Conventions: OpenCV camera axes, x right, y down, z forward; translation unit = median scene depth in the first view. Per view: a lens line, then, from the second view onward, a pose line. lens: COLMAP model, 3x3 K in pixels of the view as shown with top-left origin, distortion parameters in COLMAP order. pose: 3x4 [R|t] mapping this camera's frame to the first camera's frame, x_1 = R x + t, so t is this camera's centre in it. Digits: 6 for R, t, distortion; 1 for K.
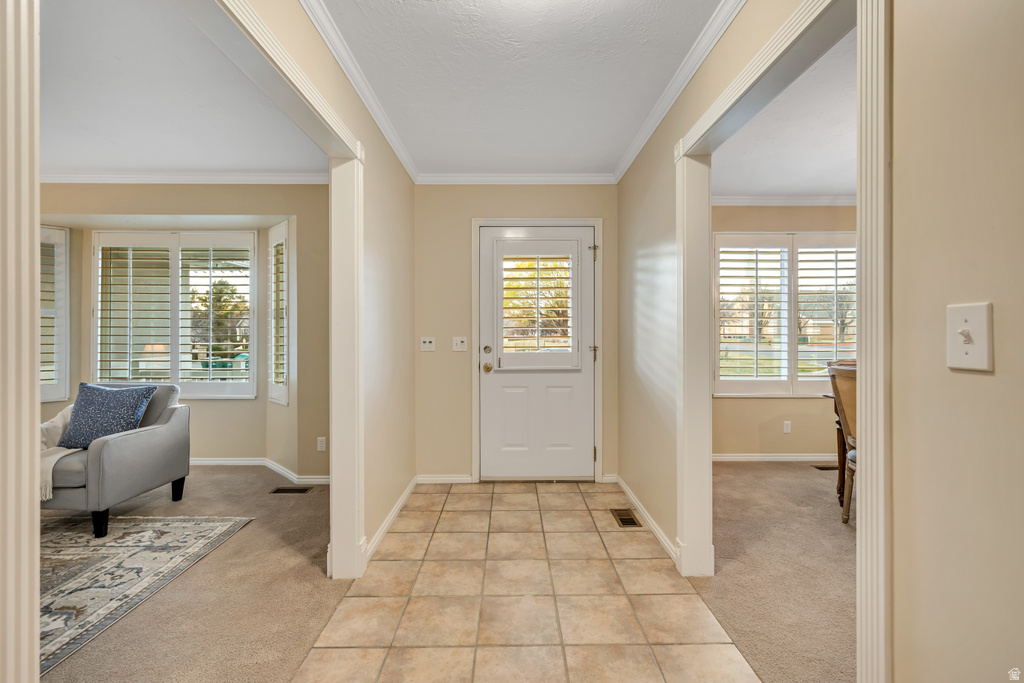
lens RADIAL K [[451.8, 0, 513.6], [0, 451.8, 334.5], [0, 0, 1]] dist [-0.000589, 0.000055]
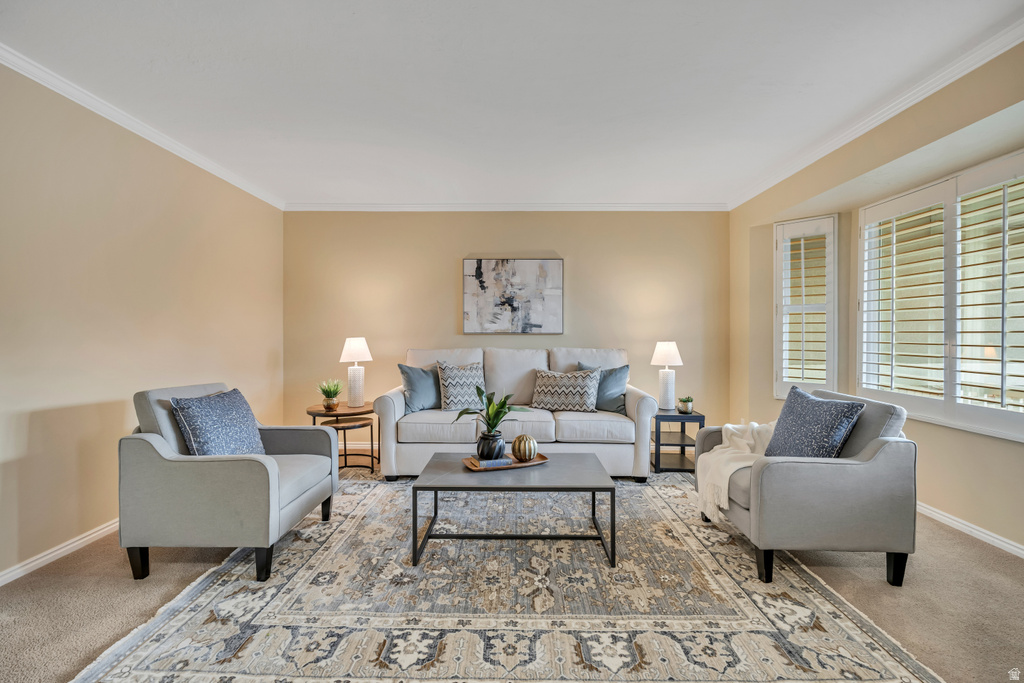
lens RADIAL K [[451.8, 0, 513.6], [0, 451.8, 334.5], [0, 0, 1]] dist [-0.000589, 0.000055]
pose [[-0.024158, 0.000867, -0.999708, -0.101166], [-0.001924, 0.999998, 0.000913, 0.010746], [0.999706, 0.001946, -0.024157, 0.569360]]
